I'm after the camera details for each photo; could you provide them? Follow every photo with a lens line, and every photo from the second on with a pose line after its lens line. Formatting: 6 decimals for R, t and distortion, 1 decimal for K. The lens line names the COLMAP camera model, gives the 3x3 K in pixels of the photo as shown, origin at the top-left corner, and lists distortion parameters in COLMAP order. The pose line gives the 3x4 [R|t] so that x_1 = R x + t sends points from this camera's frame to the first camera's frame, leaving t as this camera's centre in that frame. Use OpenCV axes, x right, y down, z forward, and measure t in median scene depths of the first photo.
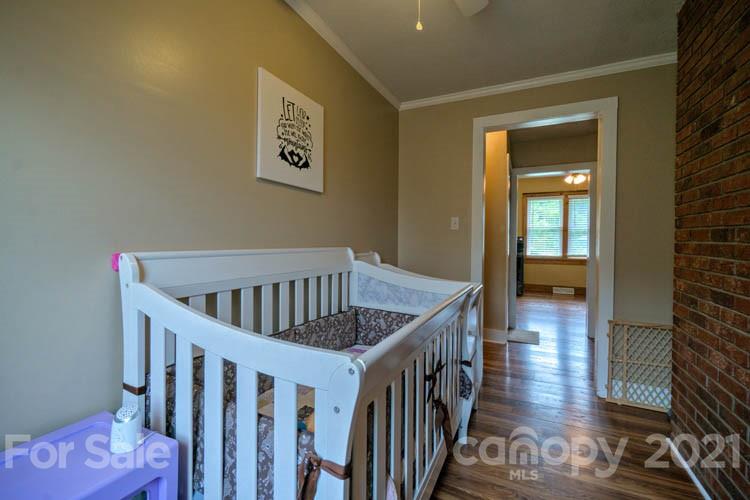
lens RADIAL K [[329.4, 0, 375.7], [0, 329.4, 245.6], [0, 0, 1]] dist [-0.000751, 0.000051]
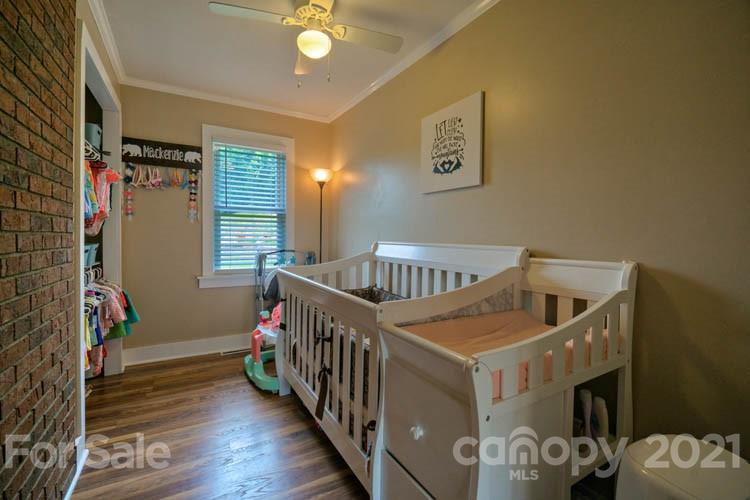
lens RADIAL K [[329.4, 0, 376.1], [0, 329.4, 243.9], [0, 0, 1]] dist [-0.000751, 0.000051]
pose [[-0.559575, 0.021566, -0.828499, 0.863477], [-0.016170, 0.999187, 0.036930, -0.028975], [0.828622, 0.034062, -0.558772, 1.447049]]
